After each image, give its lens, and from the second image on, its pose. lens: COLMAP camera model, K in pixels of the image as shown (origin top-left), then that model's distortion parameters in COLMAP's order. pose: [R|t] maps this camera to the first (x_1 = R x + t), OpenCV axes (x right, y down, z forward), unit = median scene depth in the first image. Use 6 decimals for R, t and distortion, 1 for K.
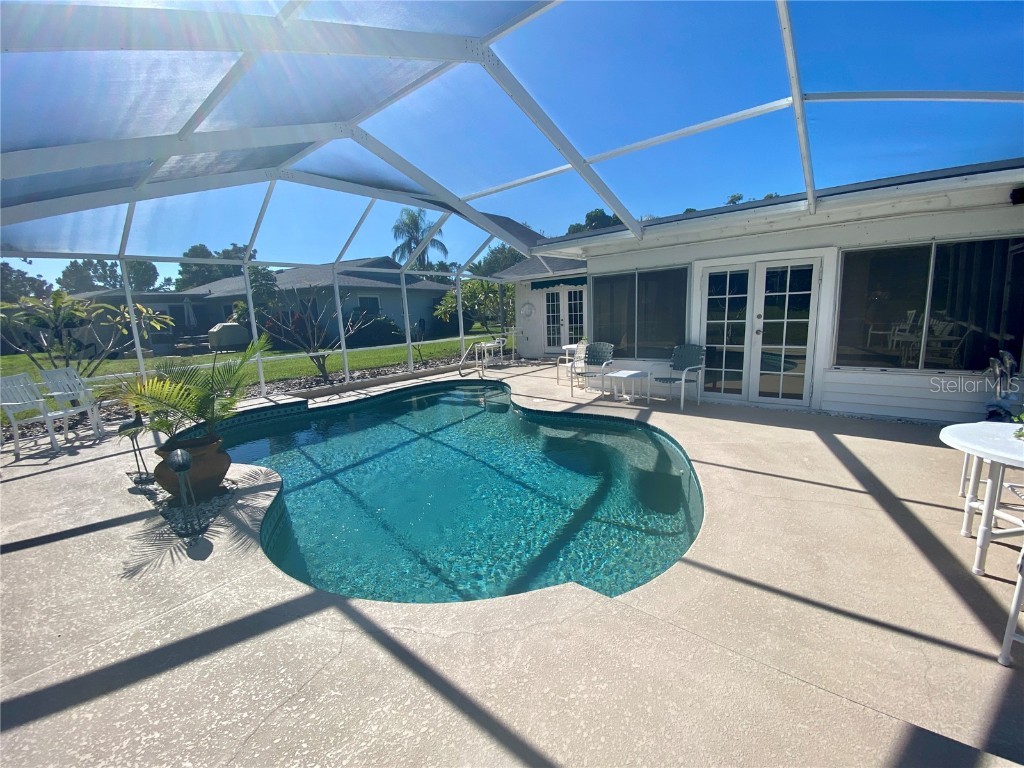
lens RADIAL K [[419.9, 0, 513.8], [0, 419.9, 384.8], [0, 0, 1]] dist [-0.025659, -0.001599]
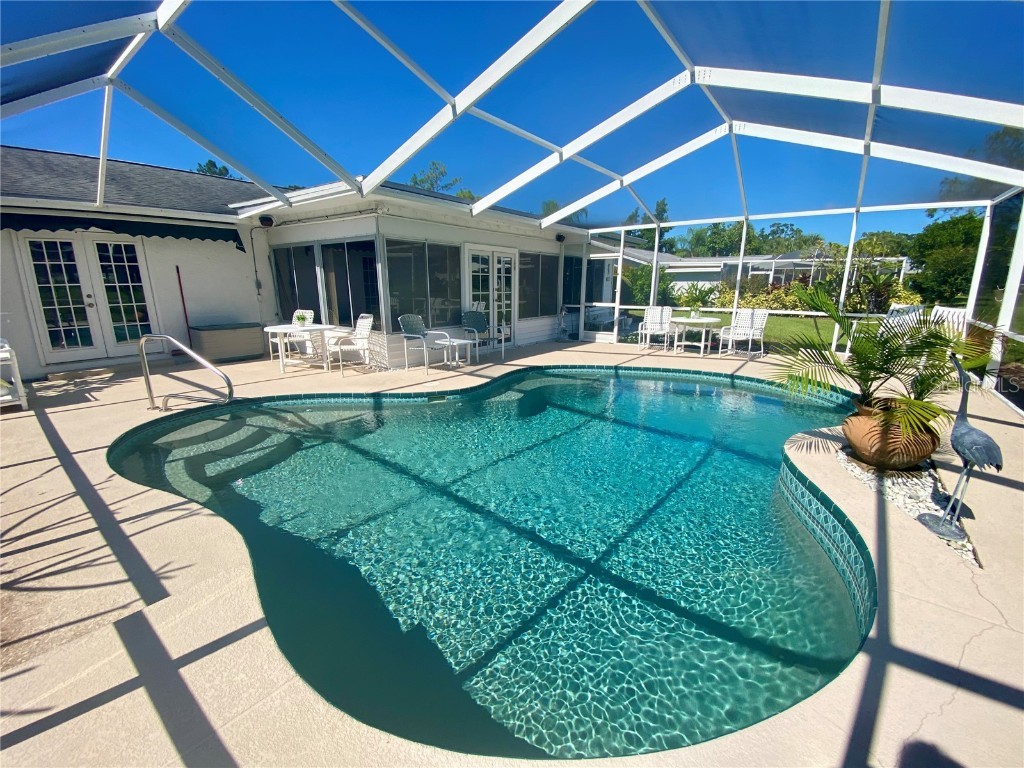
lens RADIAL K [[419.9, 0, 515.8], [0, 419.9, 385.4], [0, 0, 1]] dist [-0.025659, -0.001599]
pose [[-0.006828, -0.184120, 0.982880, -0.425884], [0.167398, 0.968823, 0.182649, -0.045714], [-0.985866, 0.165779, 0.024206, 0.463600]]
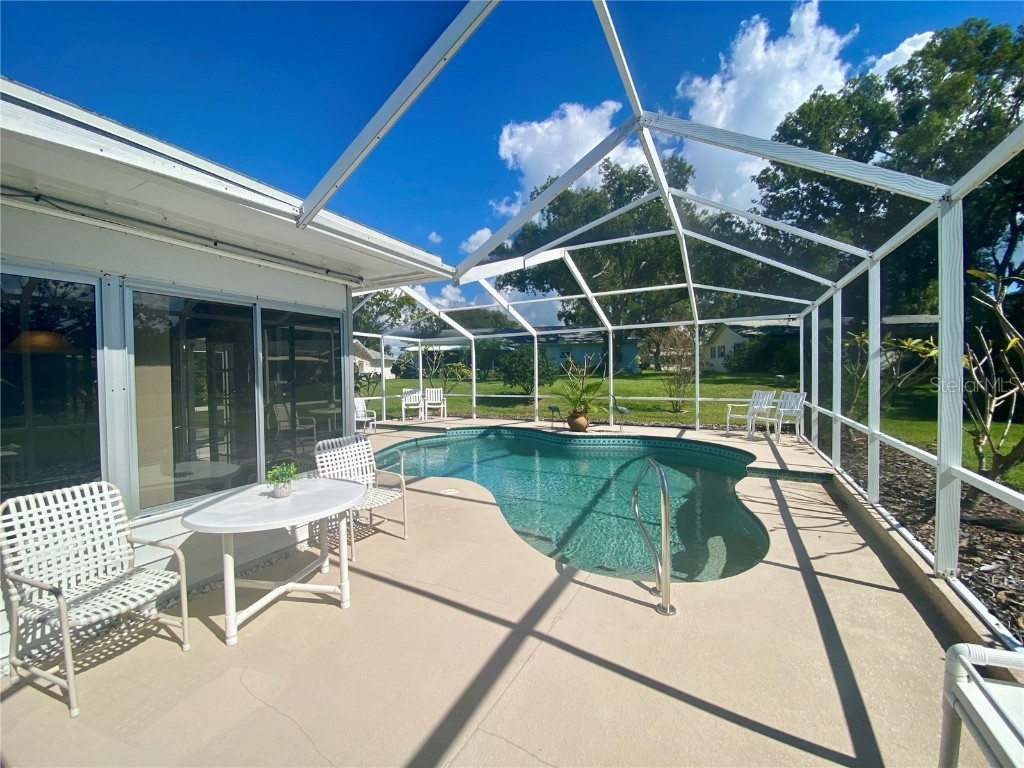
lens RADIAL K [[419.9, 0, 513.4], [0, 419.9, 384.5], [0, 0, 1]] dist [-0.025659, -0.001599]
pose [[-0.984665, 0.080443, -0.154805, 0.051686], [0.048162, 0.978205, 0.201978, -0.168046], [0.167679, 0.191425, -0.967078, 0.980942]]
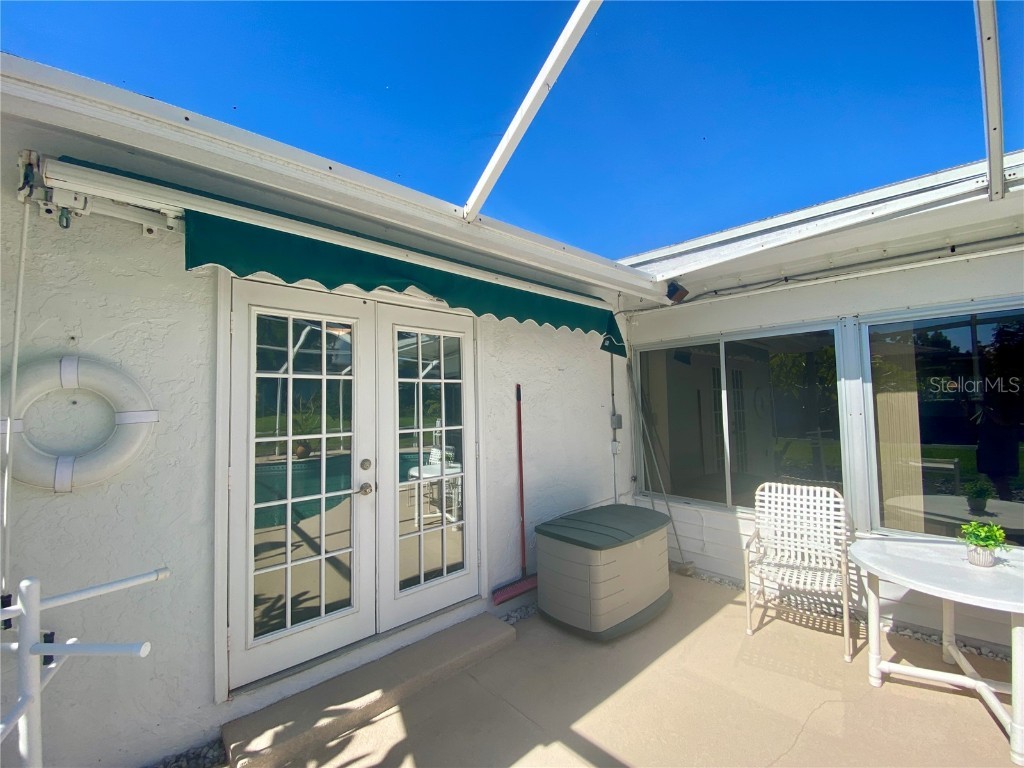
lens RADIAL K [[419.9, 0, 513.9], [0, 419.9, 384.1], [0, 0, 1]] dist [-0.025659, -0.001599]
pose [[0.210097, 0.102381, 0.972305, -0.064927], [0.173783, 0.974755, -0.140190, -0.150973], [-0.962112, 0.198423, 0.187001, 0.889006]]
